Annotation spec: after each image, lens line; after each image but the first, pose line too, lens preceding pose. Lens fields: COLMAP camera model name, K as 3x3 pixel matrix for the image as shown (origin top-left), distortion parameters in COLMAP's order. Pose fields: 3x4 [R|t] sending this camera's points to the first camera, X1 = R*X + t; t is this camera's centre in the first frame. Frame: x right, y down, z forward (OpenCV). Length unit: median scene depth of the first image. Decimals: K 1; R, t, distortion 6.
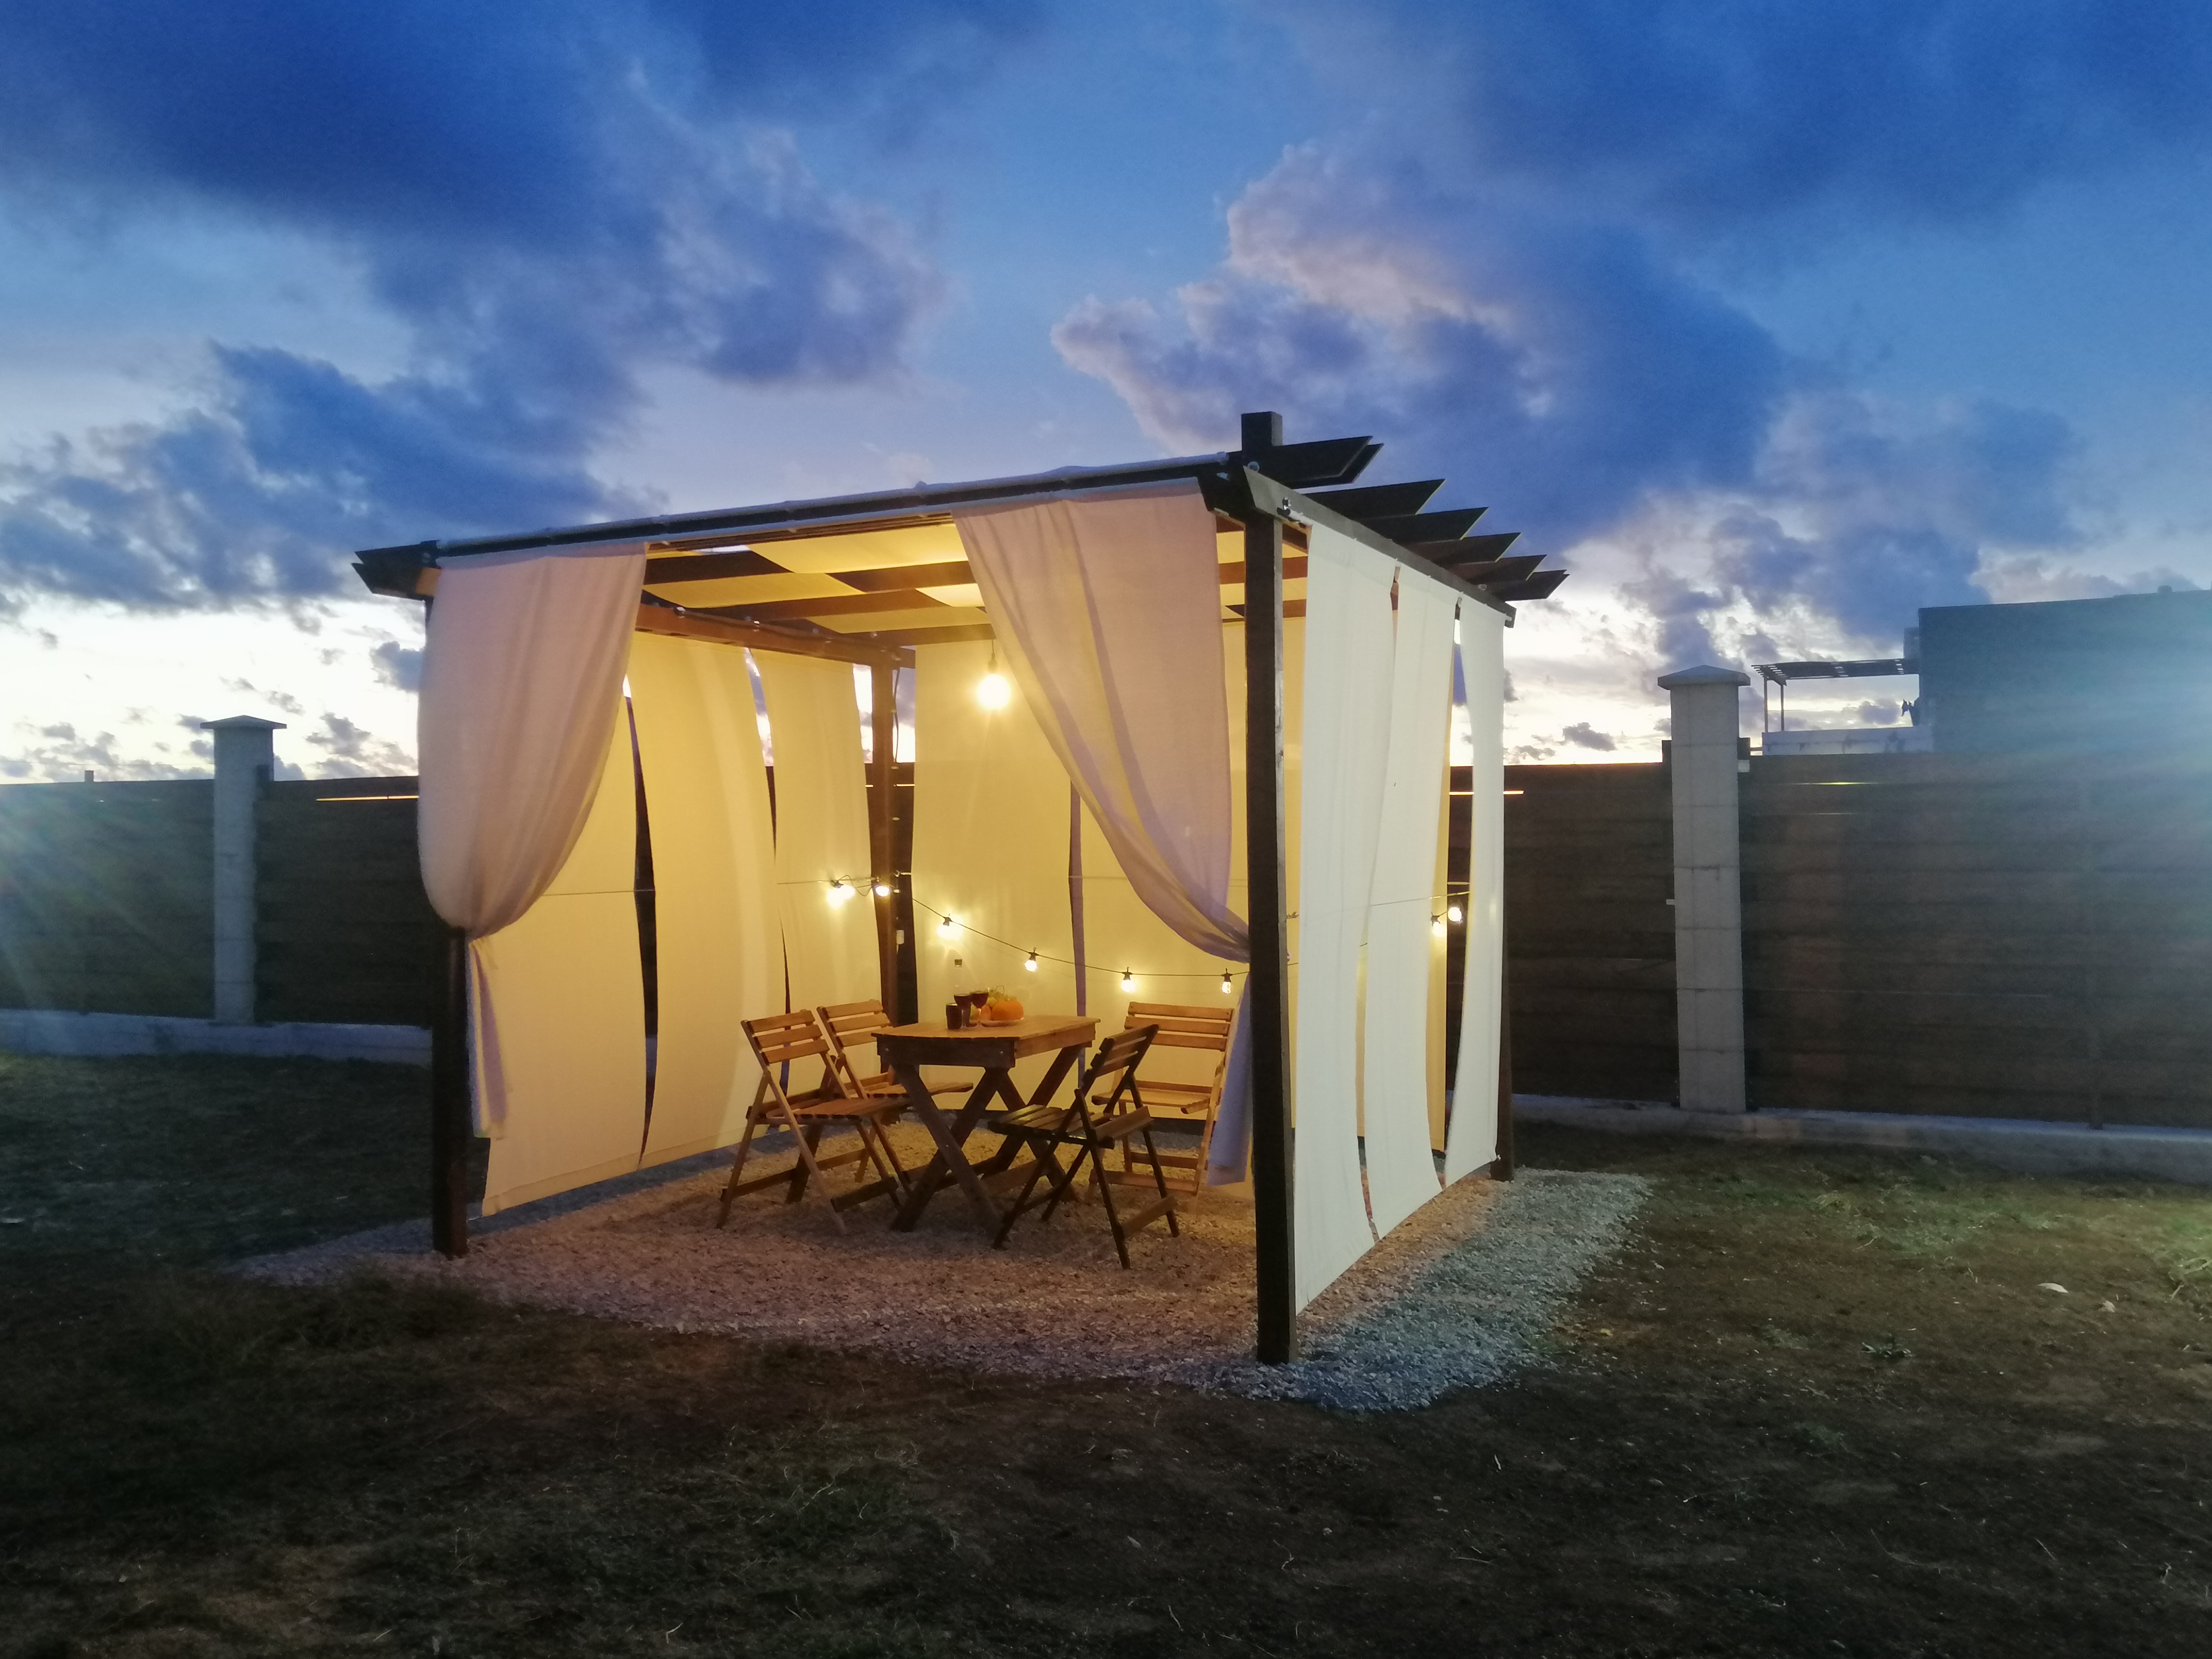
lens RADIAL K [[1813.1, 0, 1086.3], [0, 1813.1, 799.6], [0, 0, 1]] dist [0.061365, -0.034139]
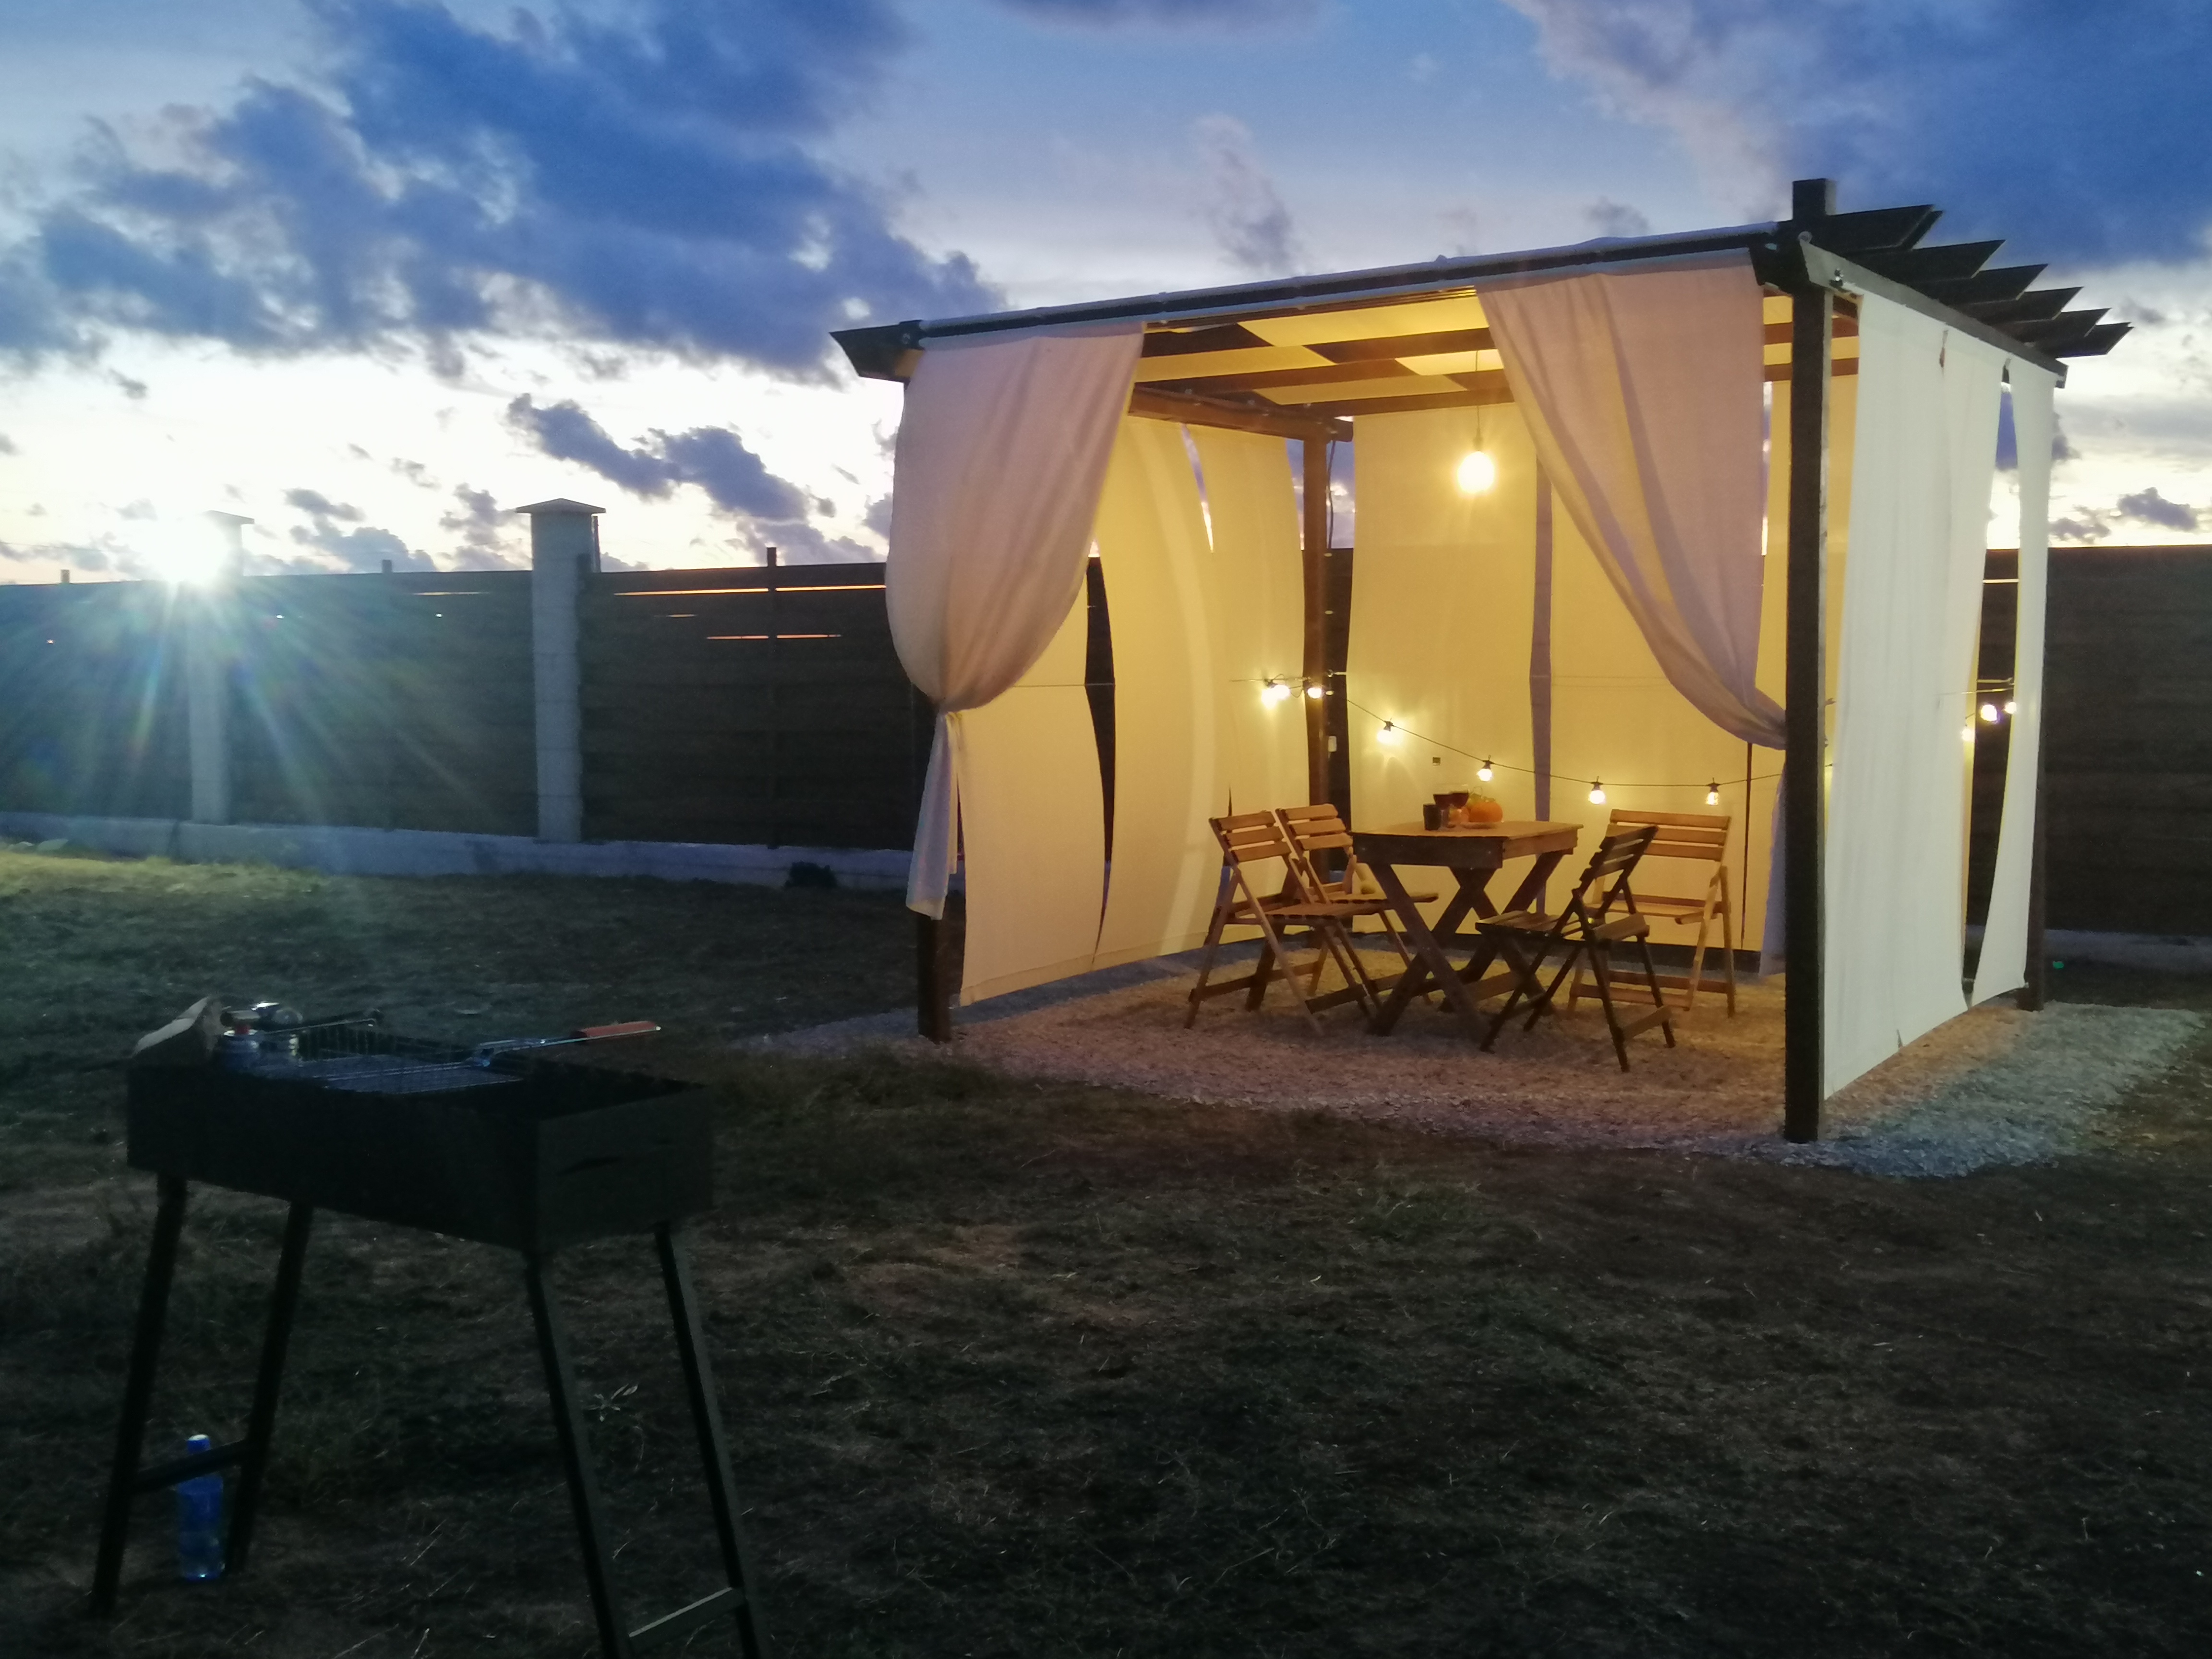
lens RADIAL K [[2370.2, 0, 1102.2], [0, 2370.2, 816.2], [0, 0, 1]] dist [0.044011, 0.000000]
pose [[0.990763, 0.011966, -0.135073, -0.077355], [0.000222, 0.995954, 0.089861, 0.007754], [0.135602, -0.089061, 0.986752, -0.249366]]
